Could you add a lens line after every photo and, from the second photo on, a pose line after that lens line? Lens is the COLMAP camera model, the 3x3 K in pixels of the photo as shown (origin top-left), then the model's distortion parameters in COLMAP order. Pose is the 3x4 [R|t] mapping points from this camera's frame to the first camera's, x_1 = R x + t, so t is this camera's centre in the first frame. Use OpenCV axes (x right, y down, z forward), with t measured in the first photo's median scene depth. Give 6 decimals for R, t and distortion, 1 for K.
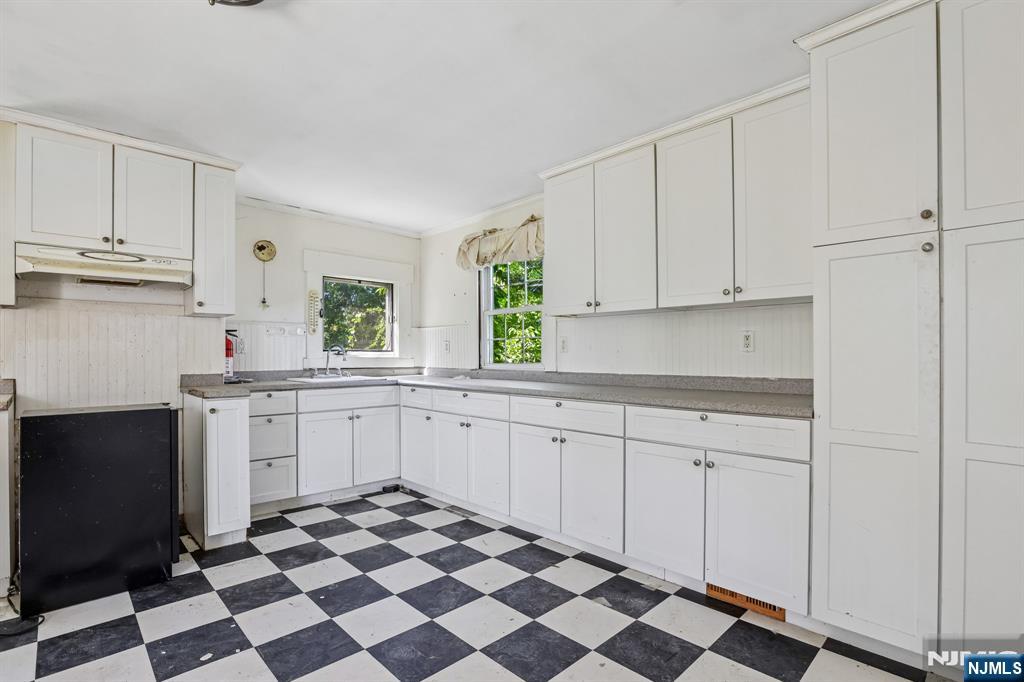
lens RADIAL K [[477.0, 0, 522.9], [0, 477.0, 327.7], [0, 0, 1]] dist [-0.031926, 0.018365]
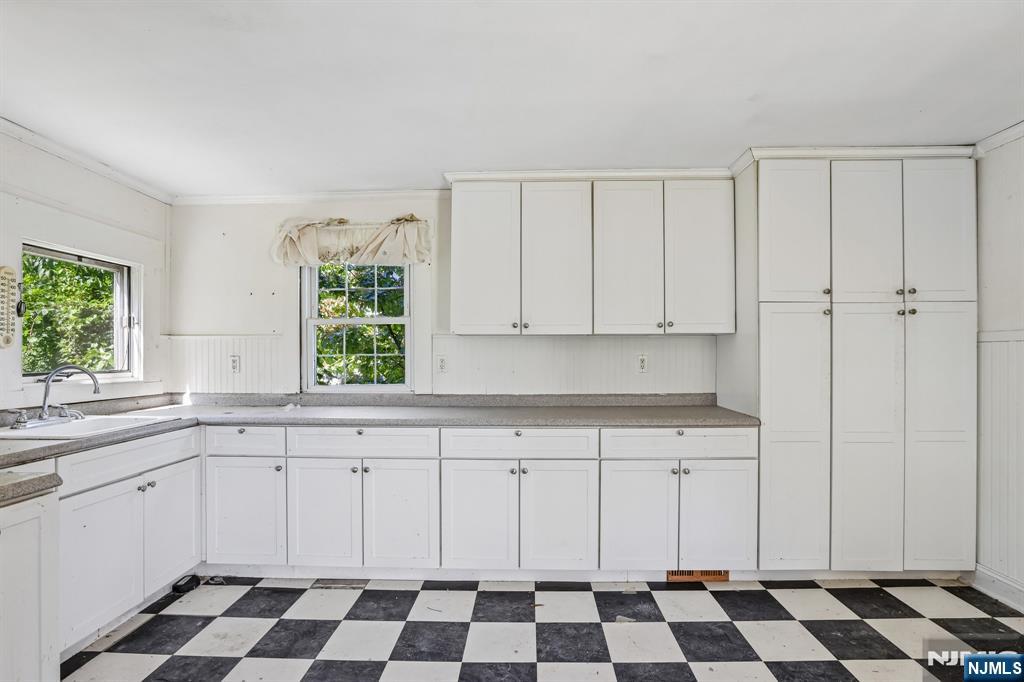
lens RADIAL K [[477.9, 0, 511.5], [0, 477.9, 328.1], [0, 0, 1]] dist [-0.043446, 0.017604]
pose [[0.731243, 0.036502, 0.681139, -0.444276], [-0.035538, 0.999250, -0.015397, -0.023716], [-0.681190, -0.012948, 0.731992, 0.247897]]
